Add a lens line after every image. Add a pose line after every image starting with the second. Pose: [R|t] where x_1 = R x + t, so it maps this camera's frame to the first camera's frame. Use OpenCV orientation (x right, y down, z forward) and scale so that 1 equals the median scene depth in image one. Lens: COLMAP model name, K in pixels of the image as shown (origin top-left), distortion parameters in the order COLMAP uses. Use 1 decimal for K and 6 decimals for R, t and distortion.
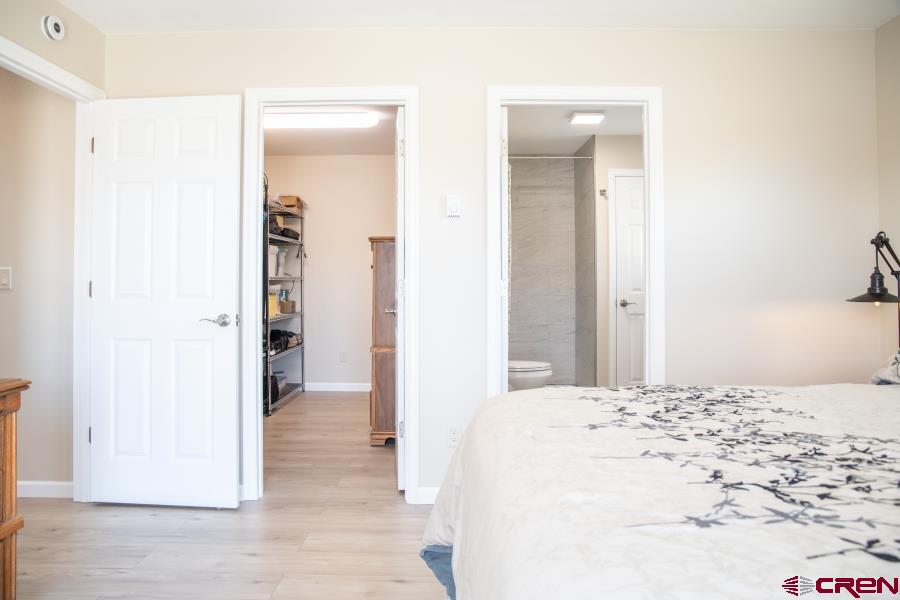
lens RADIAL K [[624.0, 0, 445.7], [0, 624.0, 281.9], [0, 0, 1]] dist [-0.076784, 0.005230]
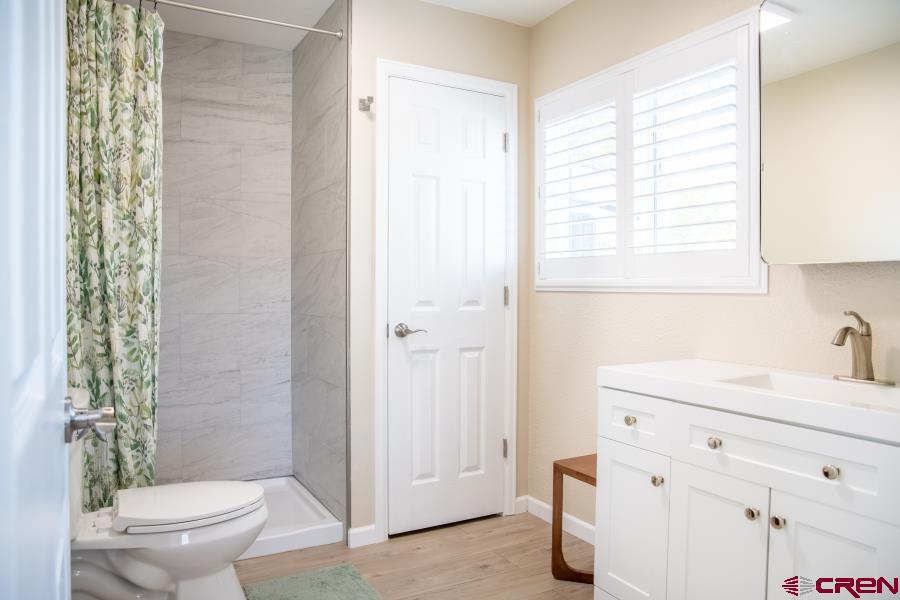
lens RADIAL K [[624.0, 0, 445.7], [0, 624.0, 281.9], [0, 0, 1]] dist [-0.076784, 0.005230]
pose [[0.869149, 0.001488, 0.494548, 0.057684], [0.002248, 0.999973, -0.006959, -0.001300], [-0.494545, 0.007160, 0.869123, 0.463252]]
